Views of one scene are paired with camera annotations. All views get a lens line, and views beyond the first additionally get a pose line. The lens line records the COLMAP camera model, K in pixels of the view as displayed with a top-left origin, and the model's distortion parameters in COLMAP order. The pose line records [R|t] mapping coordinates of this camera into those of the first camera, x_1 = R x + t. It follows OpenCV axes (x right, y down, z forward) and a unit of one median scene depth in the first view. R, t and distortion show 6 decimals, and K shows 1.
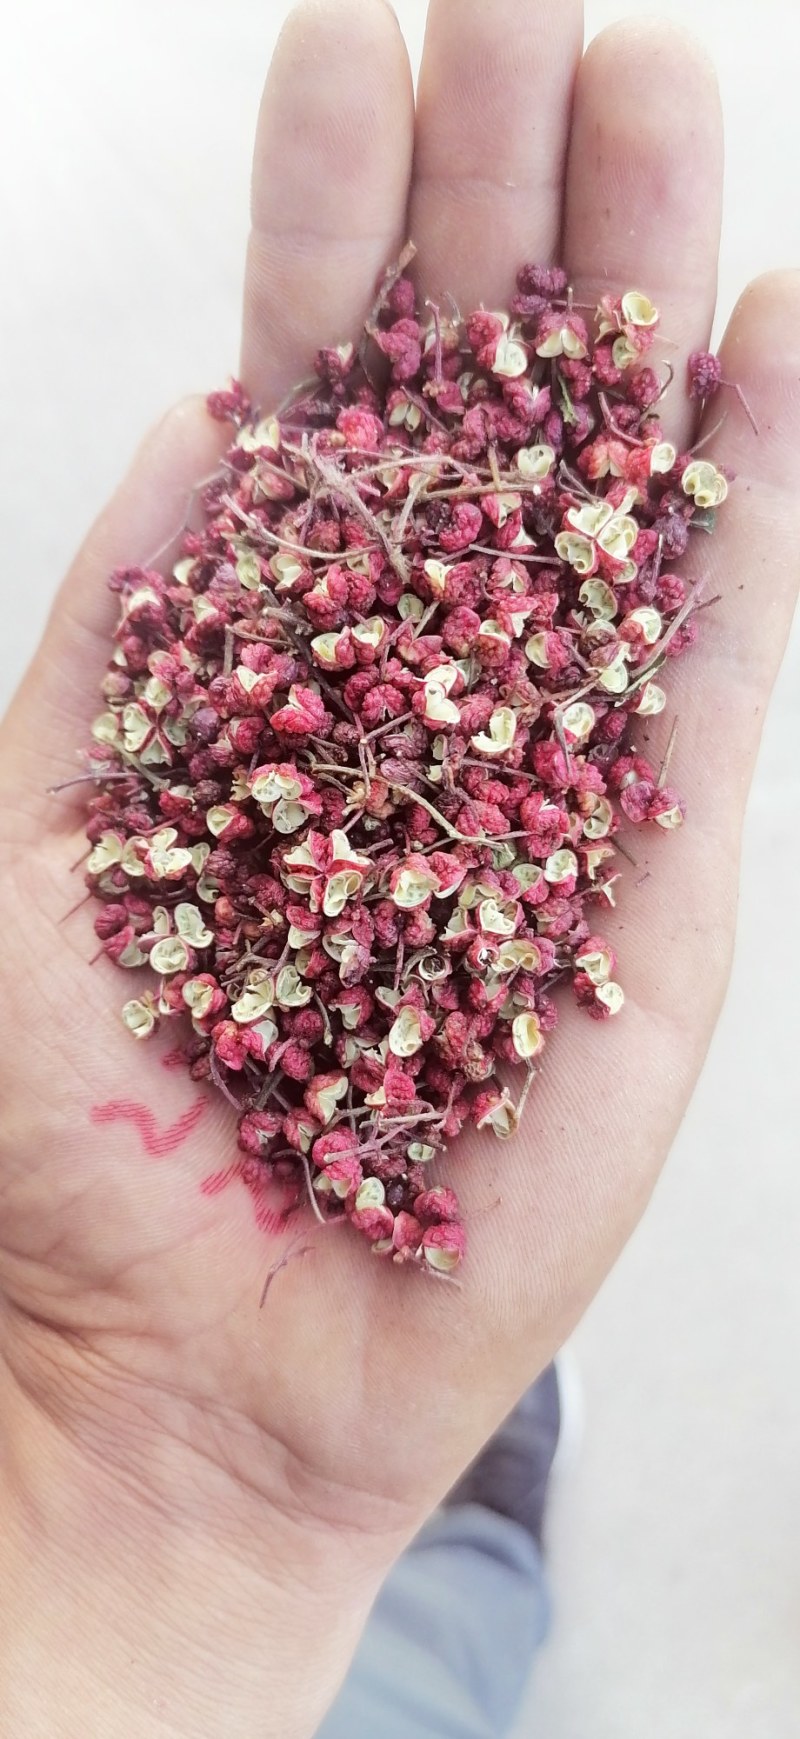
lens RADIAL K [[1325.6, 0, 400.0], [0, 1325.6, 869.5], [0, 0, 1]] dist [0.053034, -0.004039]
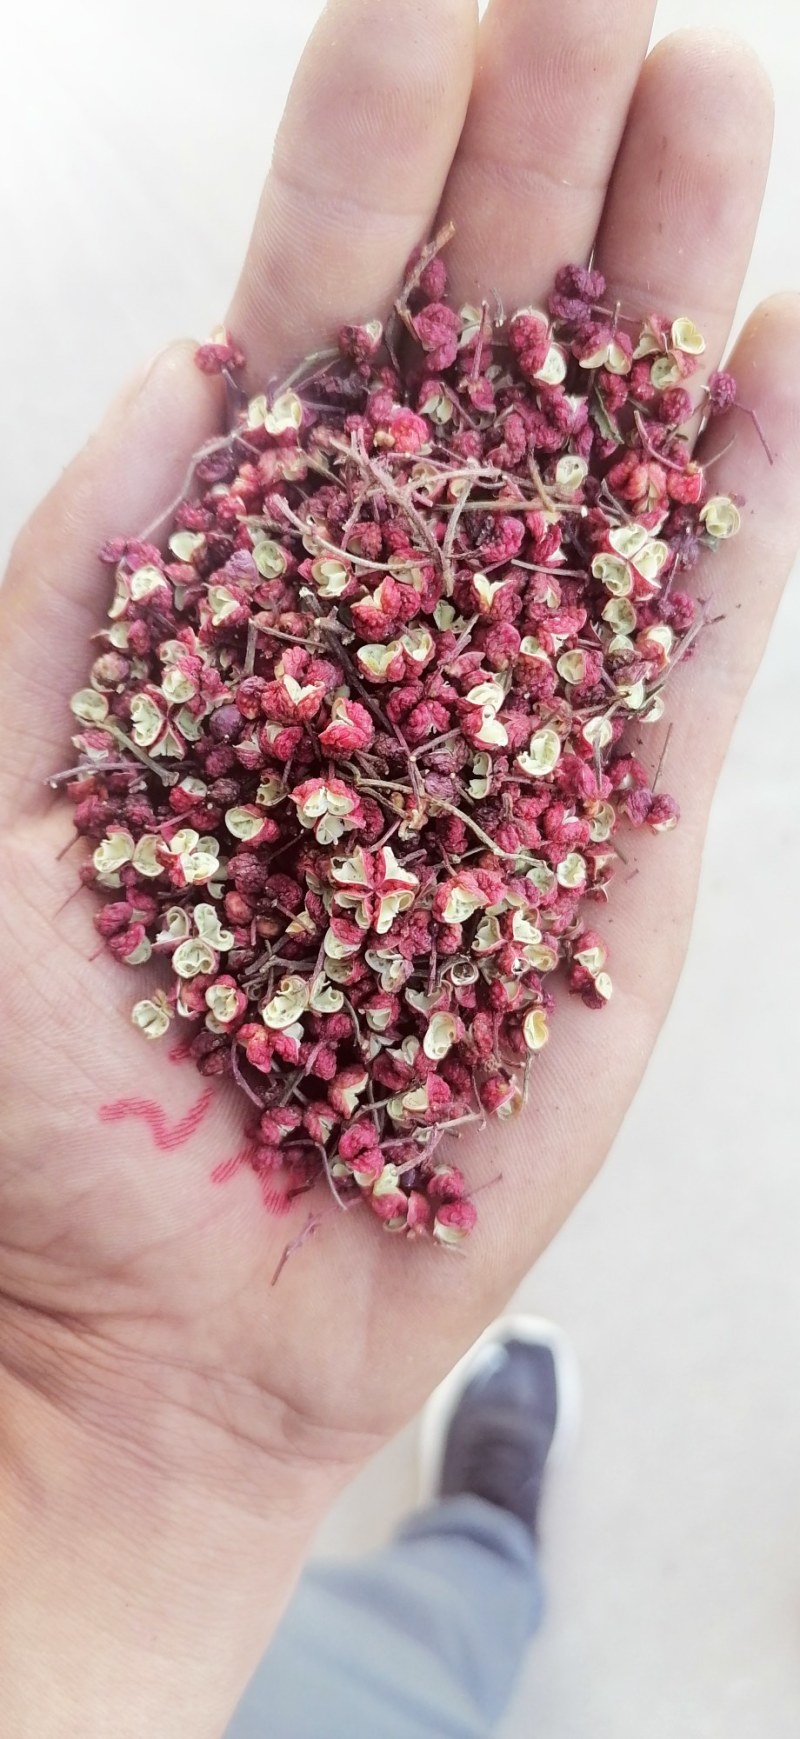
lens RADIAL K [[1325.6, 0, 400.0], [0, 1325.6, 869.5], [0, 0, 1]] dist [0.053034, -0.004039]
pose [[0.966180, -0.007950, 0.257745, -0.269146], [-0.030446, 0.989017, 0.144634, -0.144377], [-0.256063, -0.147590, 0.955327, 0.025801]]
